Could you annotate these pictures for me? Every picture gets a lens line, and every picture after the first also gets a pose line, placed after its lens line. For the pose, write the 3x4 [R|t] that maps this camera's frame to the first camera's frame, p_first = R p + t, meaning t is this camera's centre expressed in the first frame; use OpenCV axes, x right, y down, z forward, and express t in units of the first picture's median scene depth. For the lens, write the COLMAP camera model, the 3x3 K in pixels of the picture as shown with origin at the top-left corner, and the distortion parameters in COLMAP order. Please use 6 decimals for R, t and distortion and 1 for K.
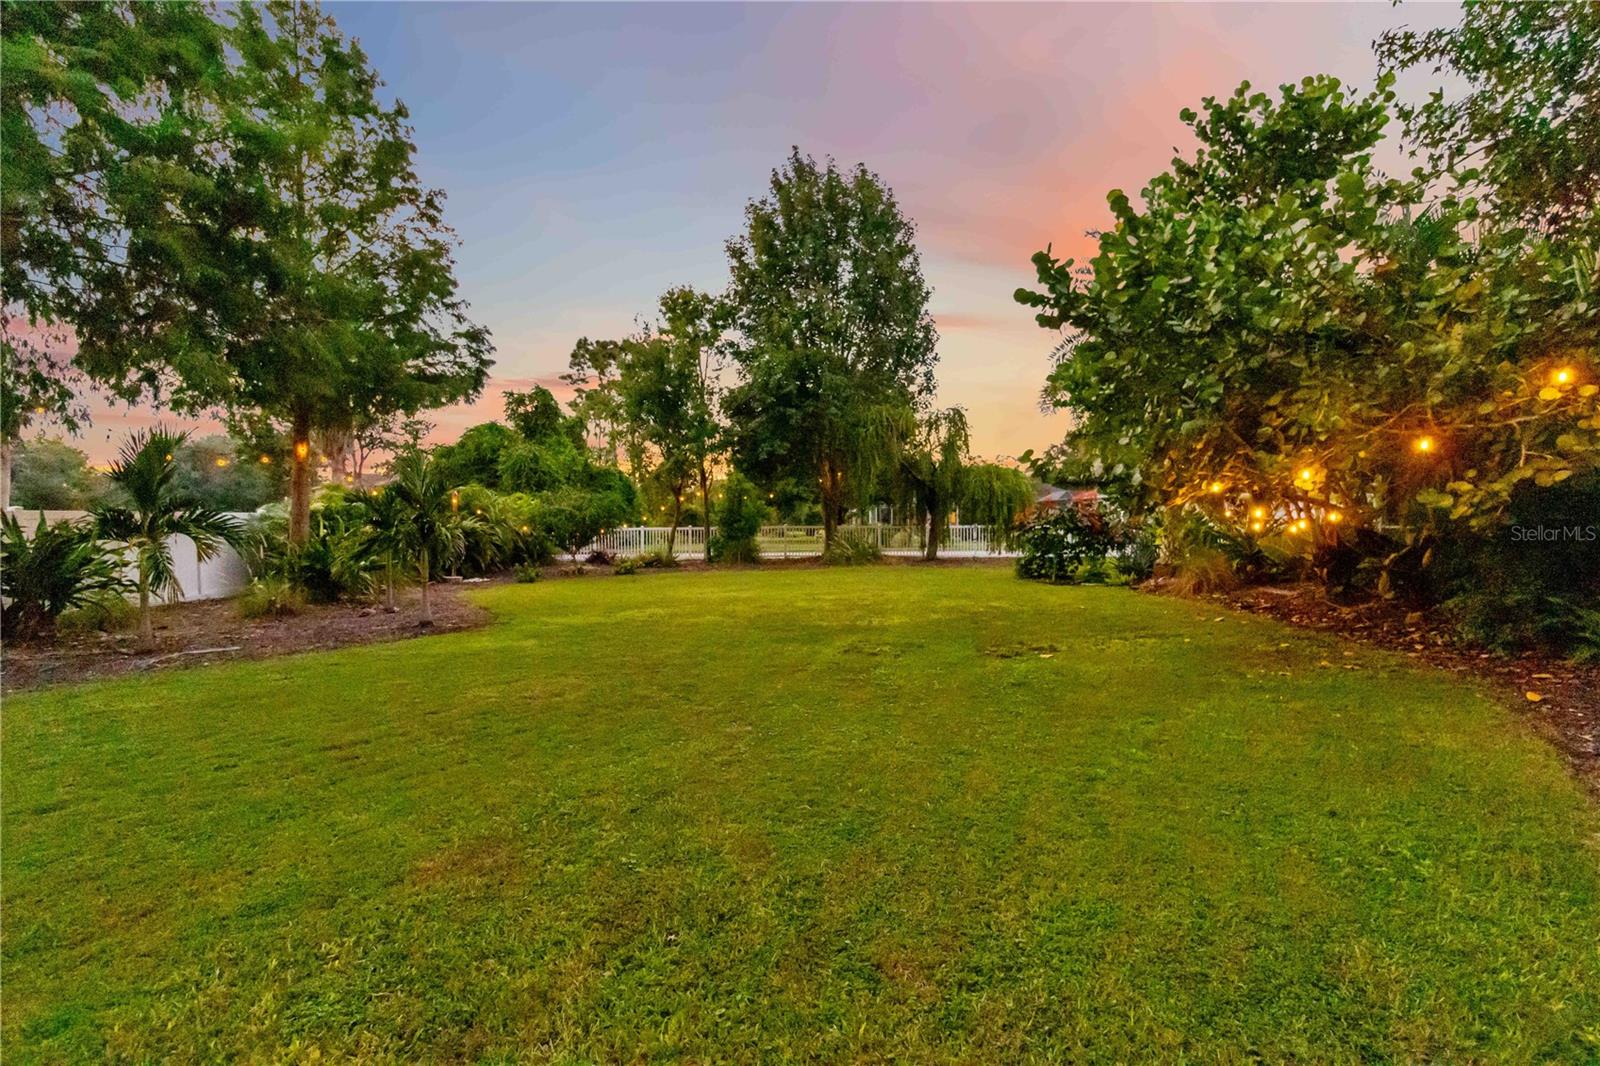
lens RADIAL K [[809.6, 0, 809.5], [0, 809.6, 528.2], [0, 0, 1]] dist [0.002392, -0.002035]
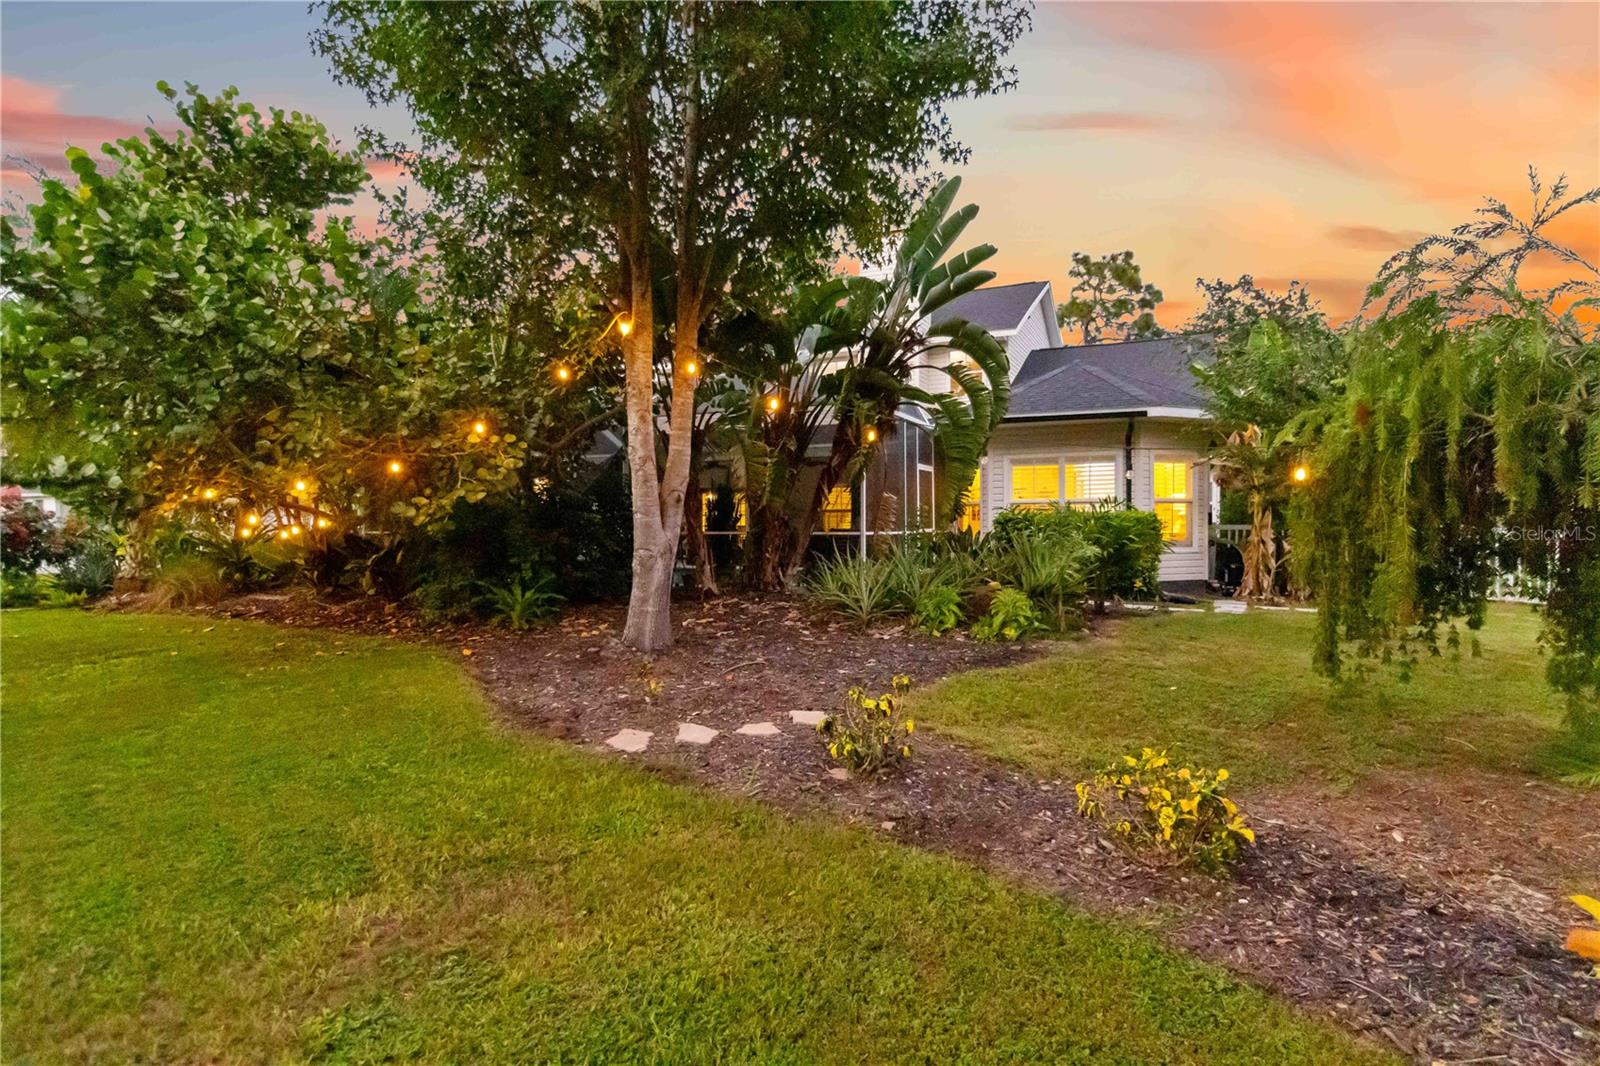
lens RADIAL K [[809.6, 0, 809.5], [0, 809.6, 528.2], [0, 0, 1]] dist [0.002392, -0.002035]
pose [[0.438143, -0.002704, 0.898901, -0.069989], [0.009544, 0.999953, -0.001644, 0.000786], [-0.898855, 0.009300, 0.438148, -0.098178]]
